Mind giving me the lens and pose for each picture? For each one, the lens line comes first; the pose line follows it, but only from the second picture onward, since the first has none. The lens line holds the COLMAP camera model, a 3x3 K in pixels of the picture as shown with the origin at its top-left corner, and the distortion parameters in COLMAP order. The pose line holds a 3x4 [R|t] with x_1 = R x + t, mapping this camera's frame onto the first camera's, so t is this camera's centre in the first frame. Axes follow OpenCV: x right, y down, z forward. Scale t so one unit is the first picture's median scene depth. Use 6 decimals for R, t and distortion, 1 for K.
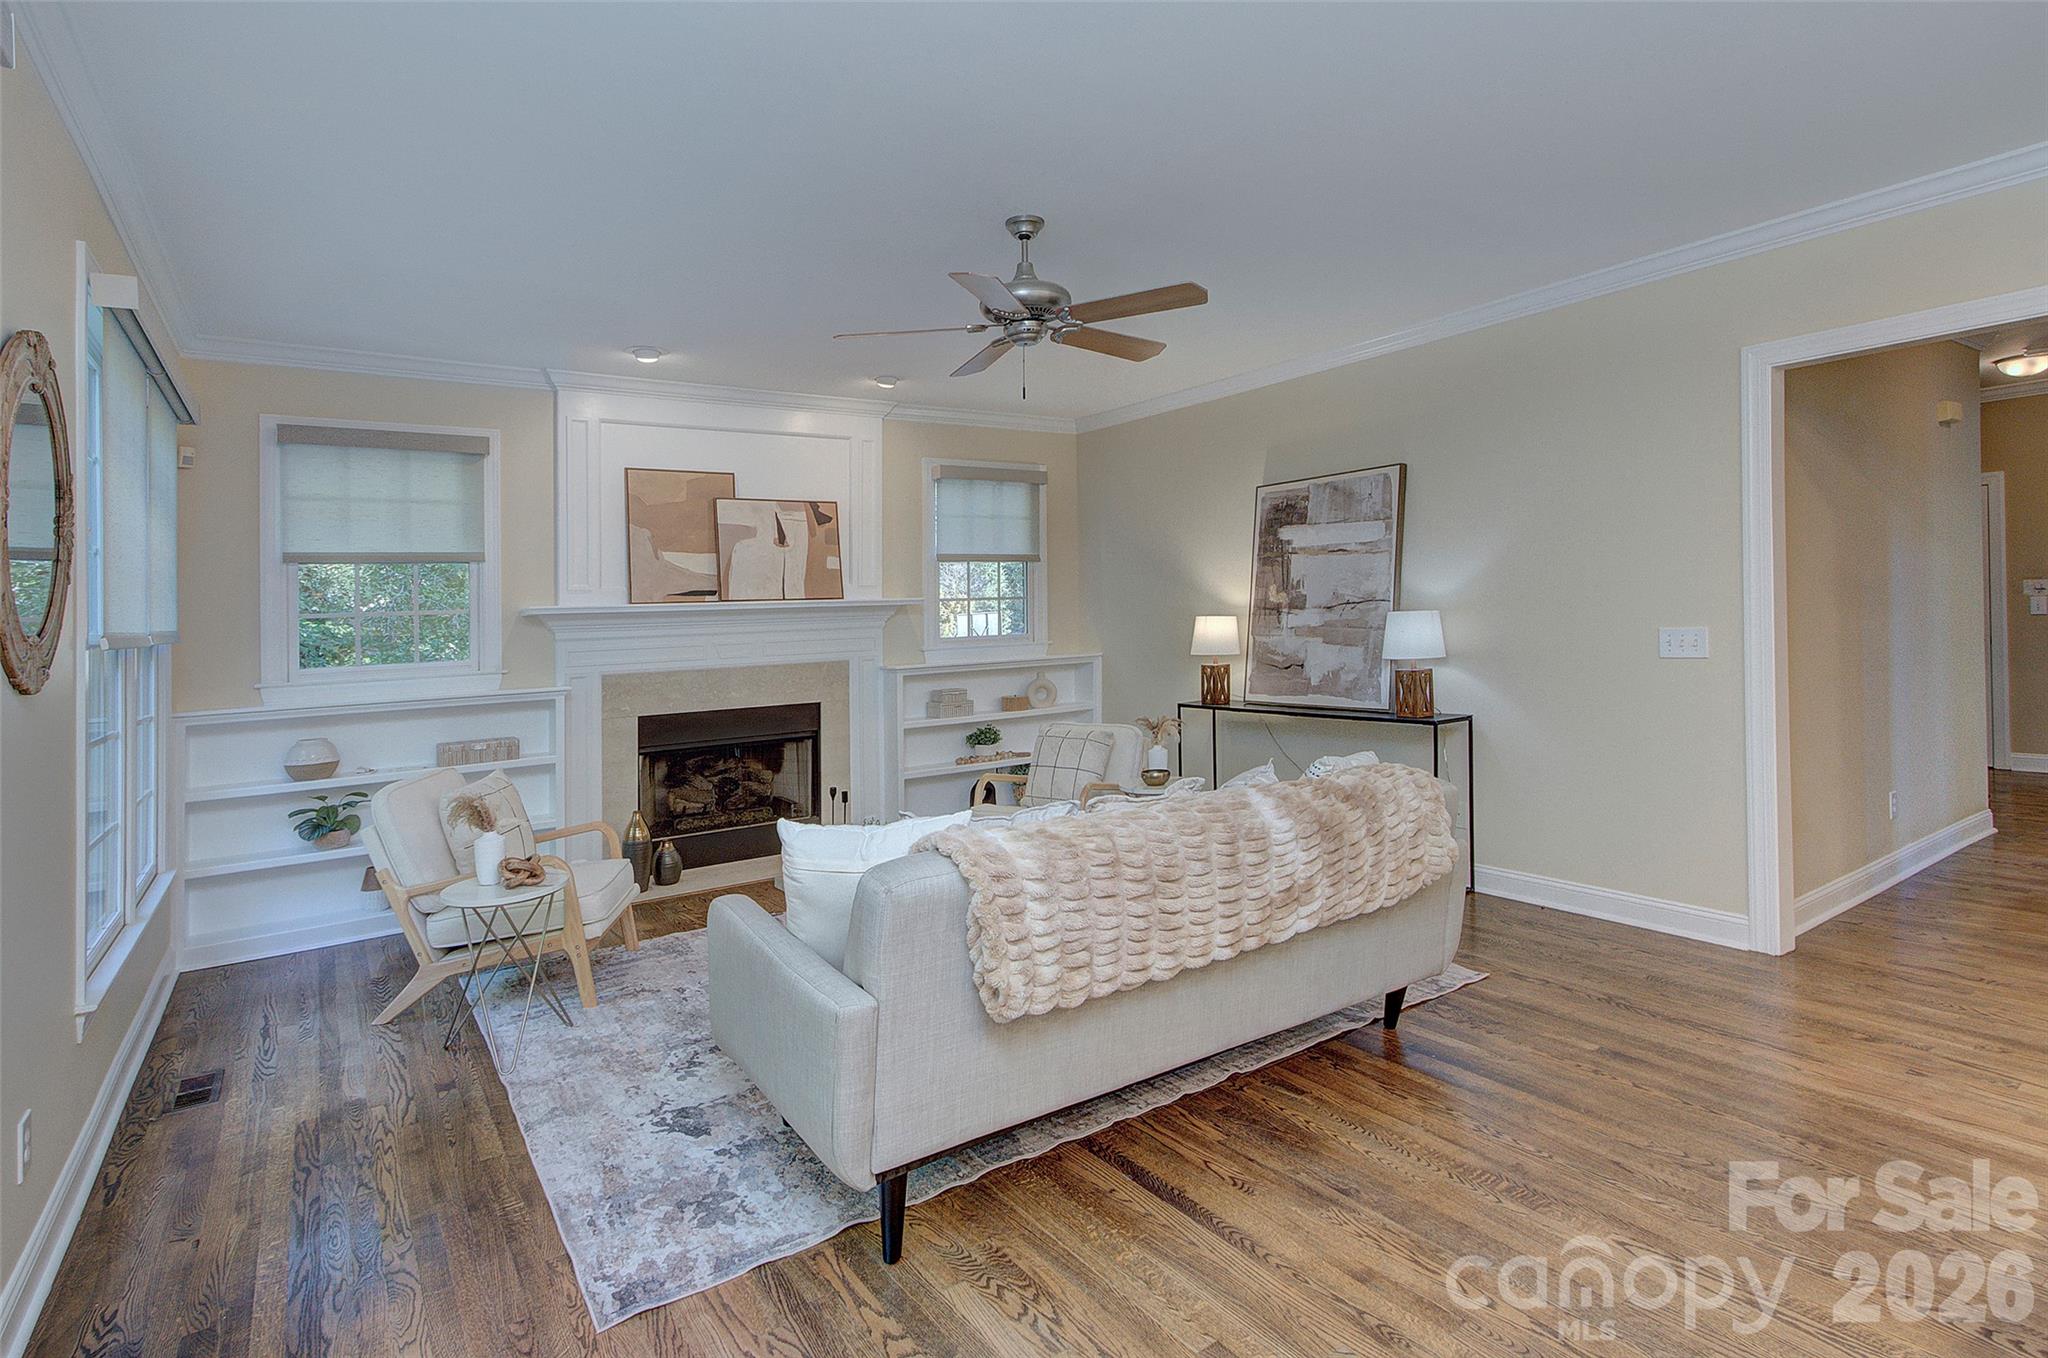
lens RADIAL K [[1019.5, 0, 1017.6], [0, 1019.5, 636.6], [0, 0, 1]] dist [-0.001633, -0.000054]
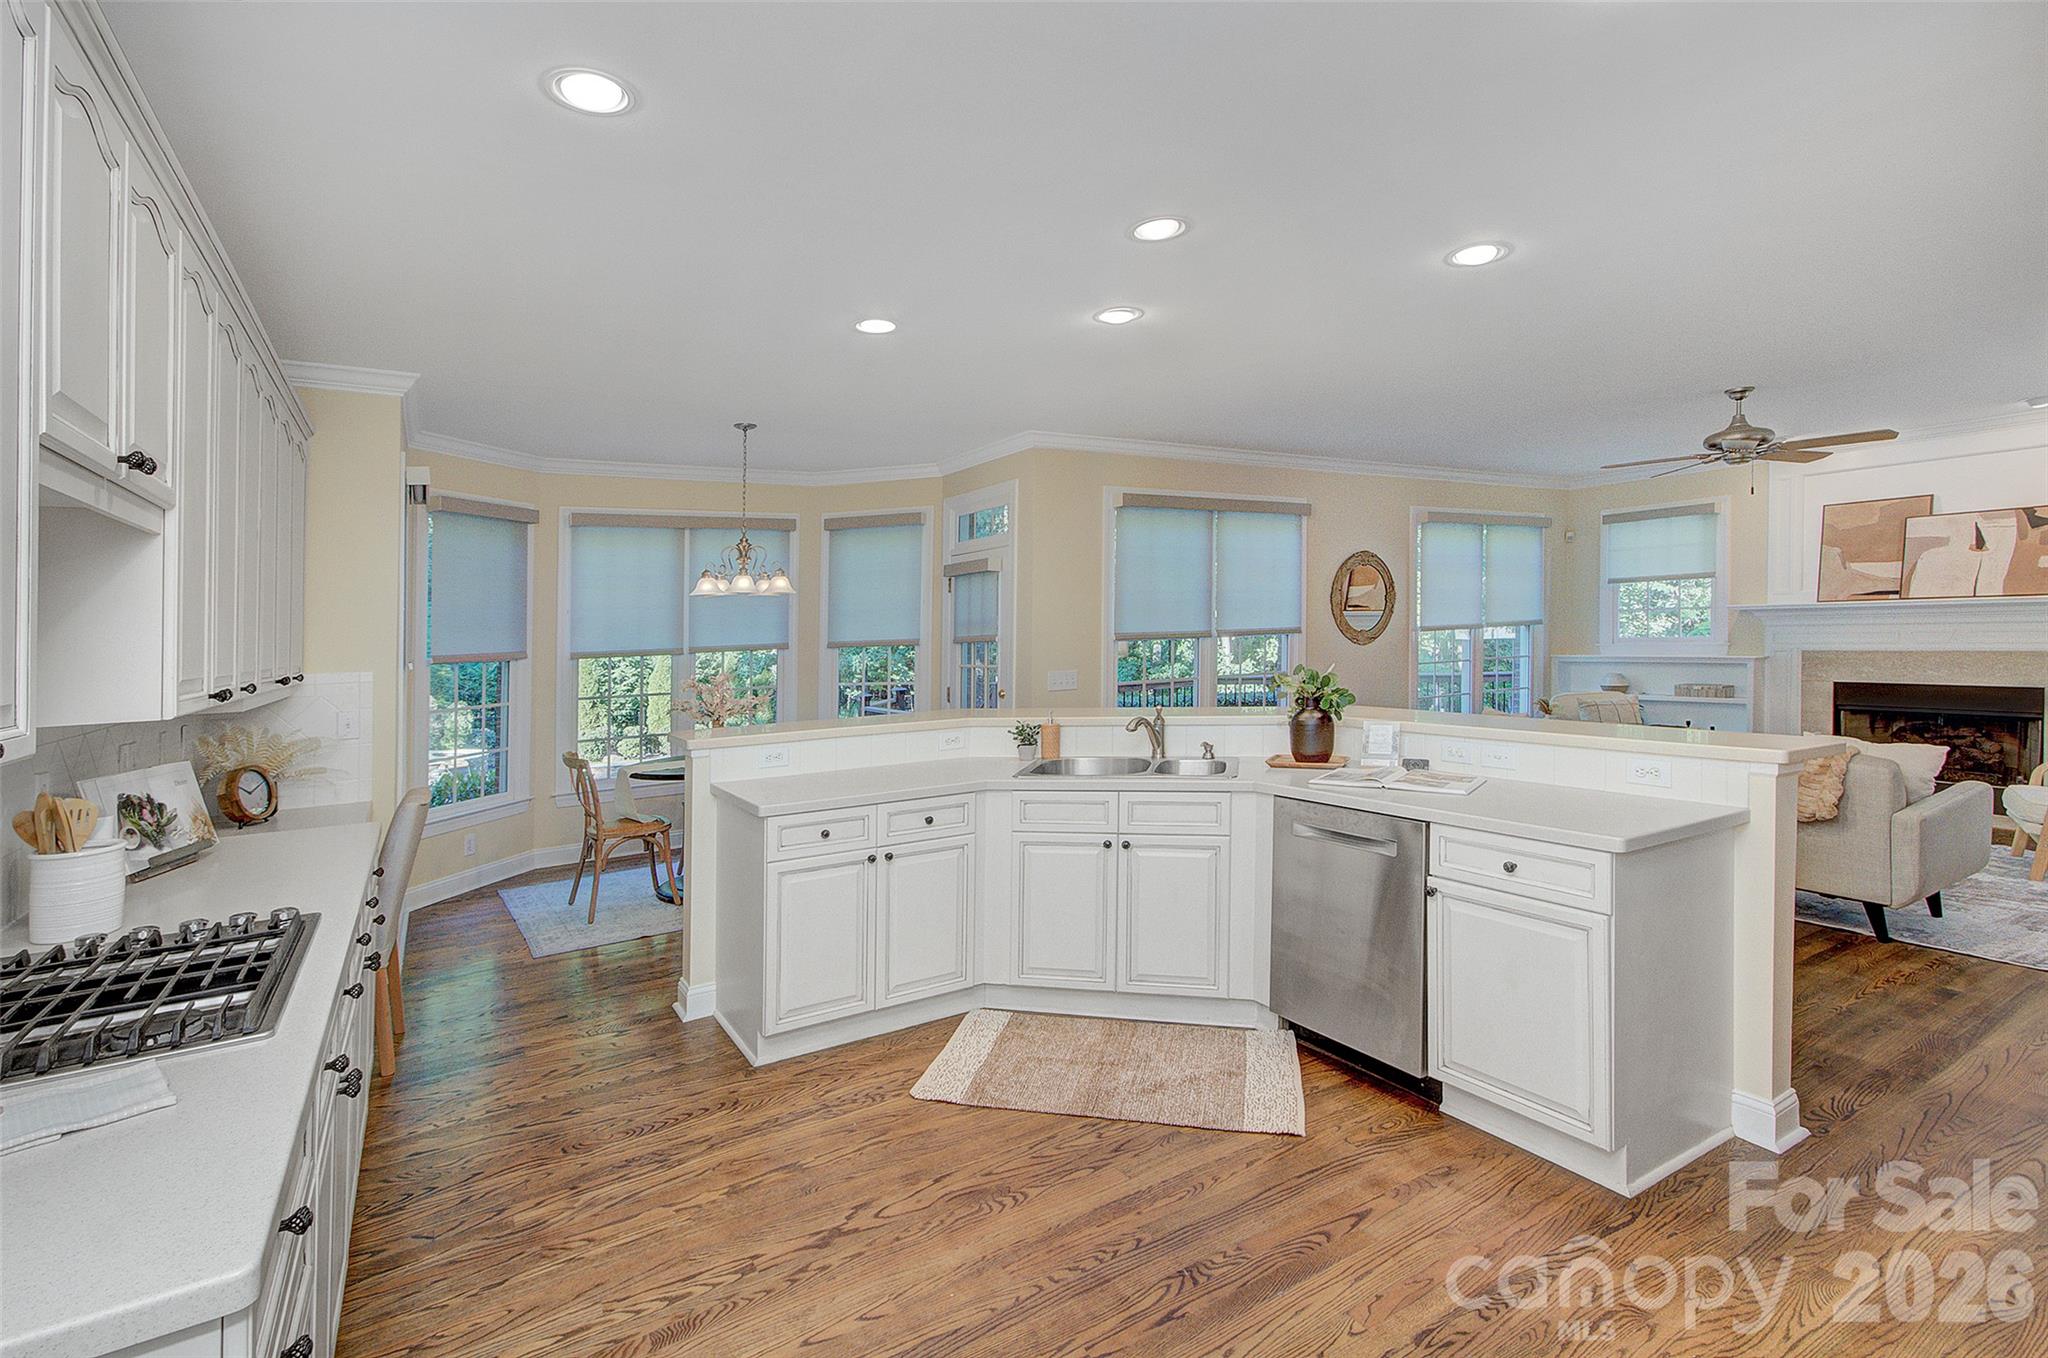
lens RADIAL K [[967.5, 0, 1021.2], [0, 967.5, 594.3], [0, 0, 1]] dist [-0.000171, 0.019056]
pose [[-0.048281, 0.005063, -0.998821, 1.004597], [0.012885, 0.999907, 0.004446, -0.061039], [0.998751, -0.012655, -0.048342, -0.050136]]
